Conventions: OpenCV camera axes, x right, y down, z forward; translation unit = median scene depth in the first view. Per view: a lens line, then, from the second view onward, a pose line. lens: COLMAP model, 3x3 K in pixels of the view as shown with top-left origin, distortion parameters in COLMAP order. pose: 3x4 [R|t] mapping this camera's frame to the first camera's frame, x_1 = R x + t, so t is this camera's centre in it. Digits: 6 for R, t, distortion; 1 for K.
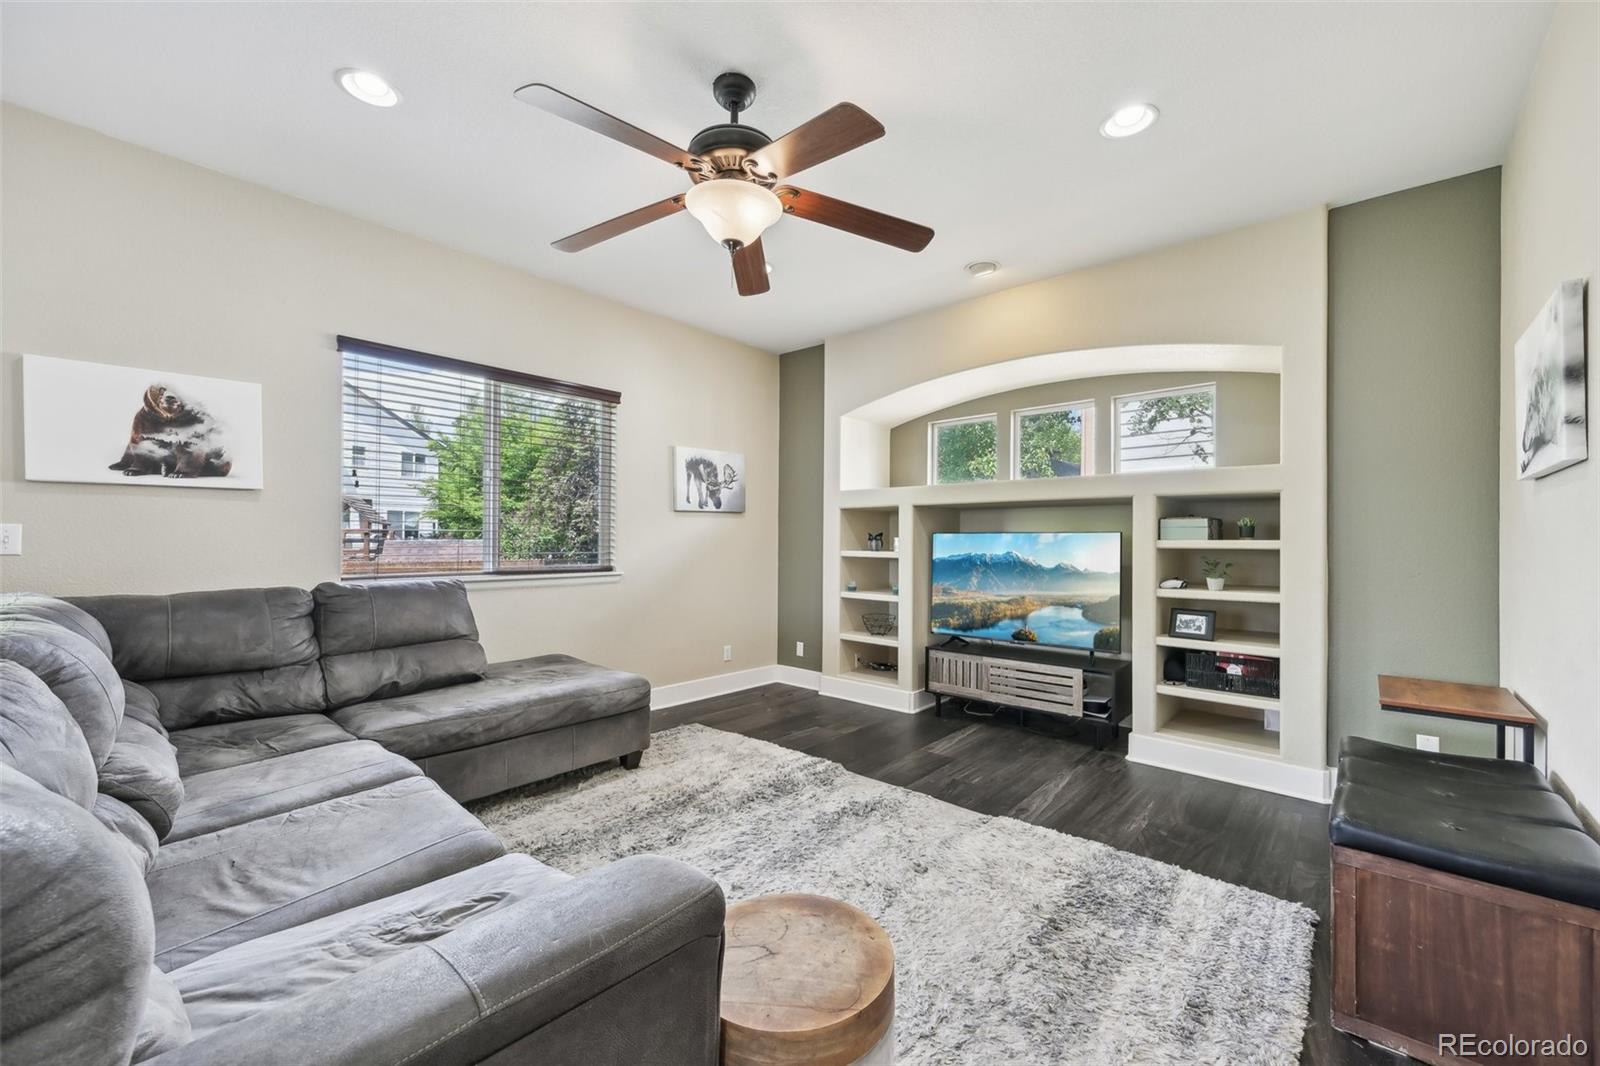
lens RADIAL K [[633.6, 0, 797.2], [0, 633.6, 542.8], [0, 0, 1]] dist [-0.006659, 0.000849]
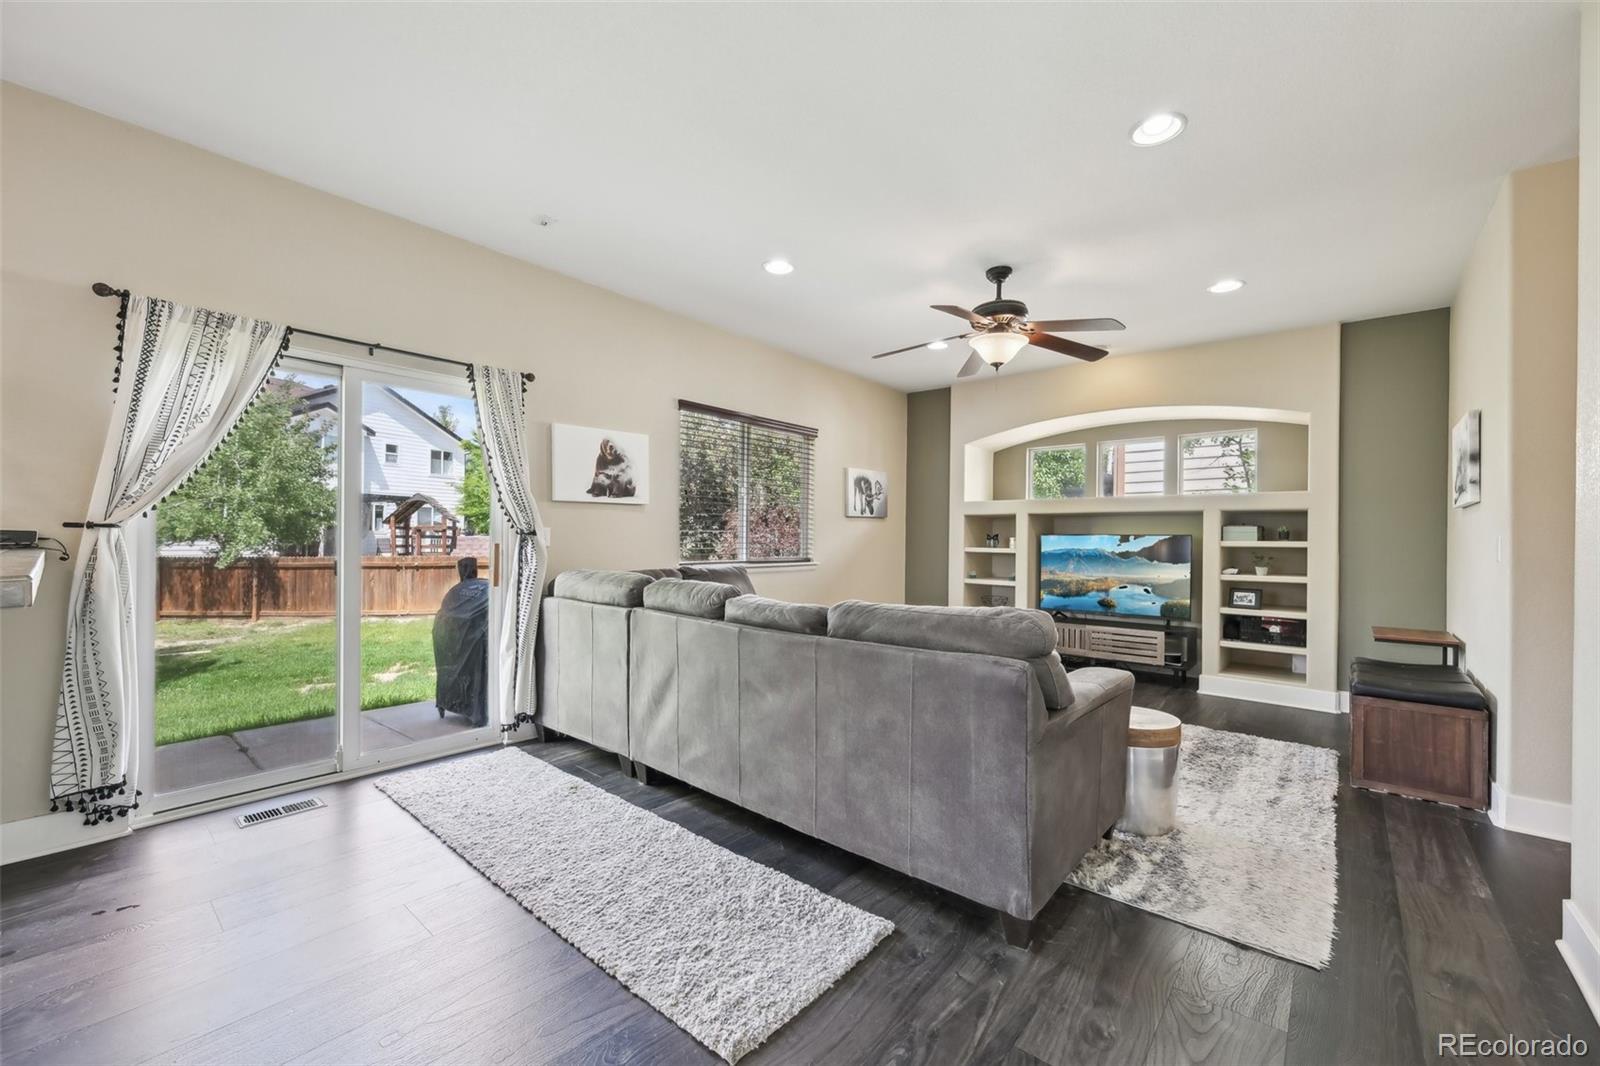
lens RADIAL K [[633.6, 0, 801.3], [0, 633.6, 541.5], [0, 0, 1]] dist [-0.006659, 0.000849]
pose [[0.999865, 0.005097, 0.015619, -0.456147], [-0.005131, 0.999984, 0.002164, -0.001180], [-0.015608, -0.002244, 0.999876, -0.476419]]
